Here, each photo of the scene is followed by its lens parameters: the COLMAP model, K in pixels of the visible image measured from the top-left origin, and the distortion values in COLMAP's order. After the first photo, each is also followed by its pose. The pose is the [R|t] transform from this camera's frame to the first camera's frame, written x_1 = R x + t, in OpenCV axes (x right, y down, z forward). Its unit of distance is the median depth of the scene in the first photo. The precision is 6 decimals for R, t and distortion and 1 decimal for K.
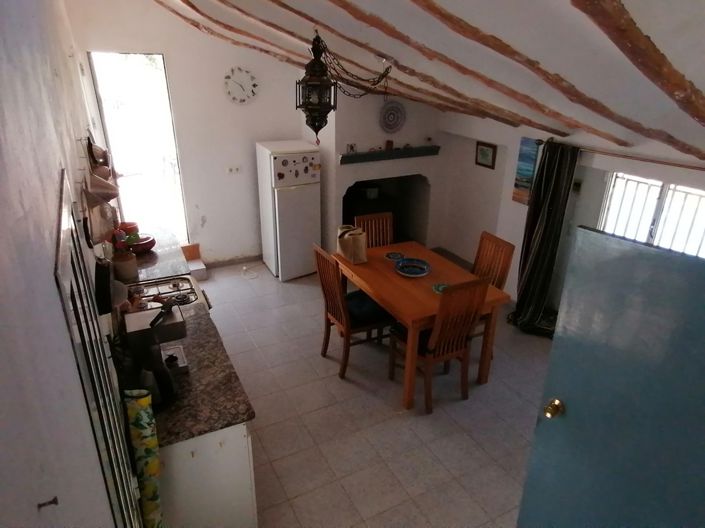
lens RADIAL K [[503.0, 0, 355.2], [0, 503.0, 273.9], [0, 0, 1]] dist [-0.006801, 0.043224]
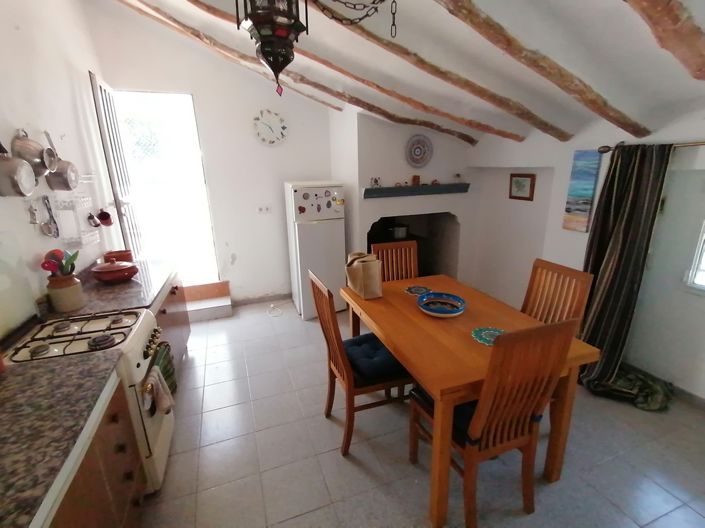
lens RADIAL K [[360.0, 0, 352.5], [0, 360.0, 264.0], [0, 0, 1]] dist [0.020106, 0.000219]
pose [[0.991263, 0.002276, -0.131878, 0.042857], [-0.020944, 0.989882, -0.140342, 0.004765], [0.130224, 0.141878, 0.981281, 0.358864]]
